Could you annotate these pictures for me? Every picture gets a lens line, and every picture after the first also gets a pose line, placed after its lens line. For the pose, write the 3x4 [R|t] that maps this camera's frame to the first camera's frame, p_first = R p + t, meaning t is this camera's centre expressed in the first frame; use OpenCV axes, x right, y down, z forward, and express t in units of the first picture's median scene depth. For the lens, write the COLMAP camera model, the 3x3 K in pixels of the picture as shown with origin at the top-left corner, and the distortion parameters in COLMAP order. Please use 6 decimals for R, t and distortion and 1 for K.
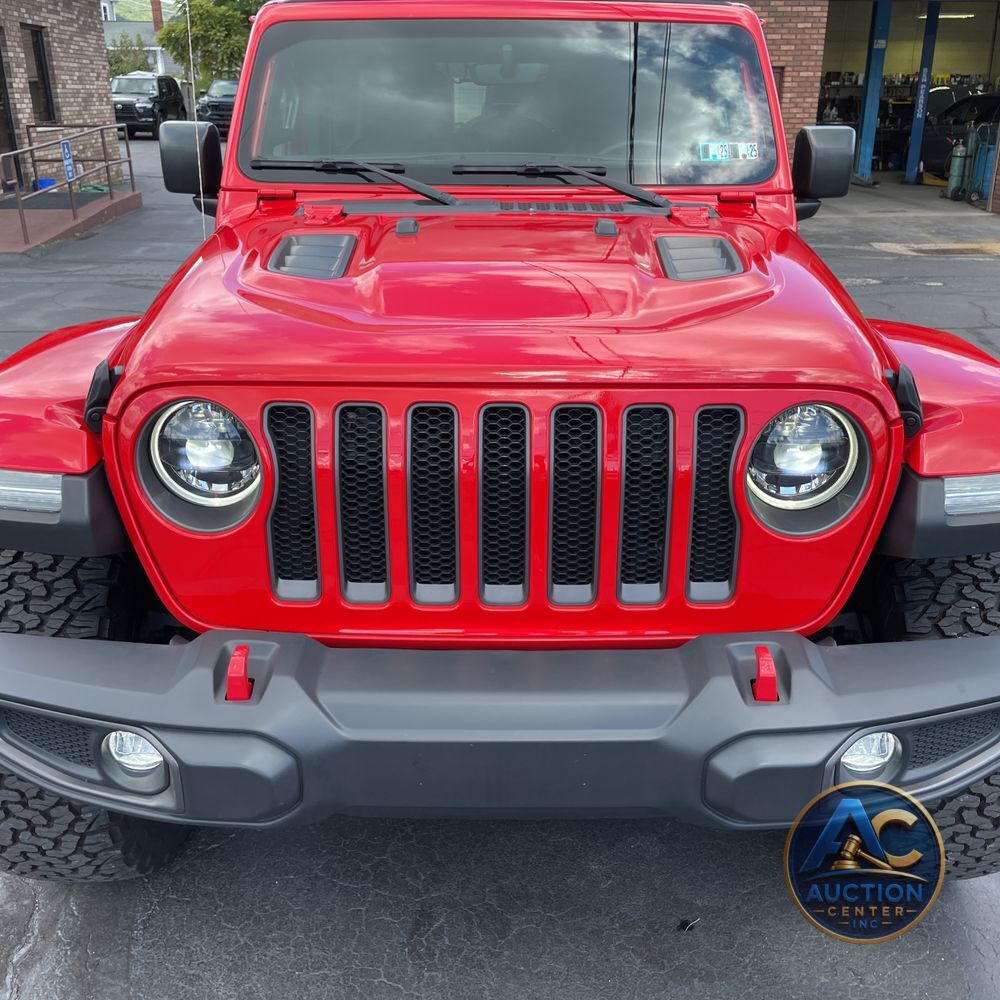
lens RADIAL K [[1012.2, 0, 498.2], [0, 1012.2, 495.1], [0, 0, 1]] dist [0.013186, 0.000000]
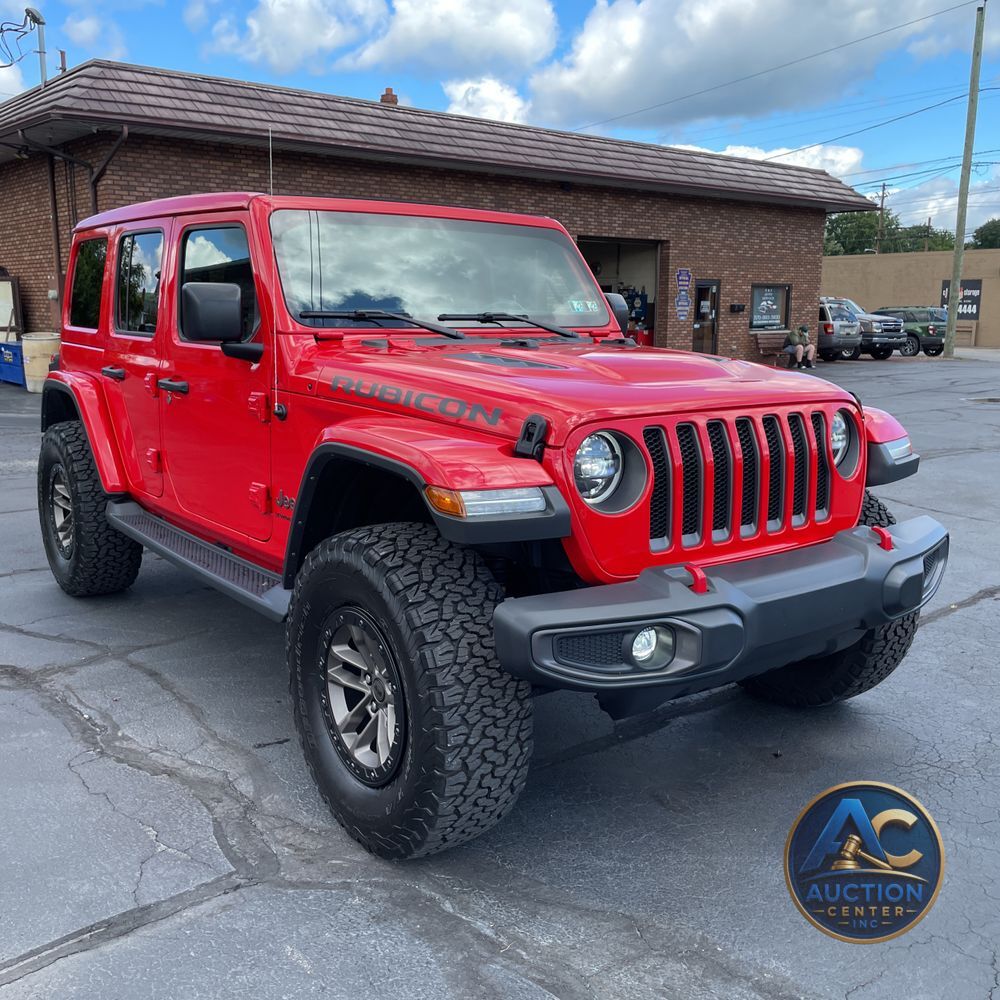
lens RADIAL K [[1012.2, 0, 527.8], [0, 1012.2, 494.9], [0, 0, 1]] dist [0.013186, 0.000000]
pose [[0.796924, -0.102966, 0.595239, -1.149893], [0.213122, 0.969928, -0.117554, 0.142644], [-0.565235, 0.220540, 0.794904, -0.149009]]
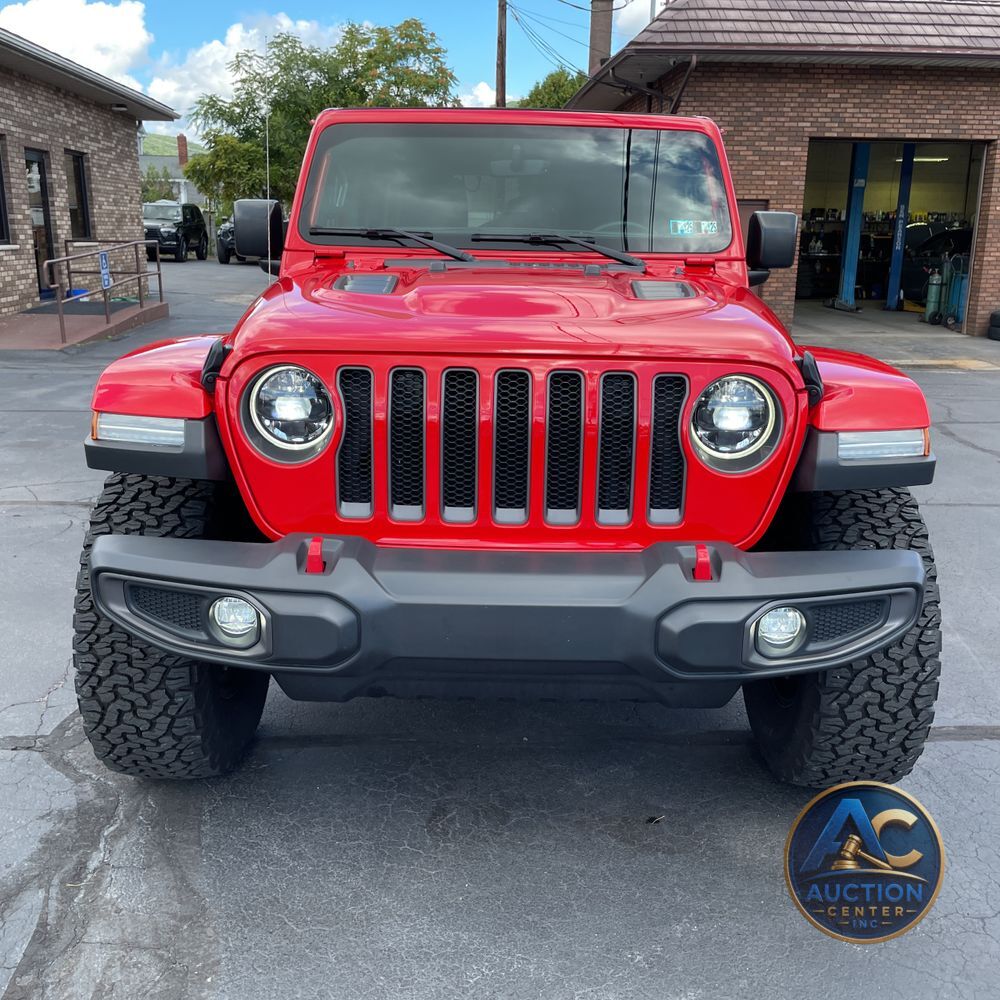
lens RADIAL K [[1012.2, 0, 500.9], [0, 1012.2, 500.3], [0, 0, 1]] dist [0.013186, 0.000000]
pose [[0.999848, 0.017337, 0.001811, -0.008608], [-0.017011, 0.993156, -0.115554, 0.203797], [-0.003802, 0.115505, 0.993300, -0.284021]]
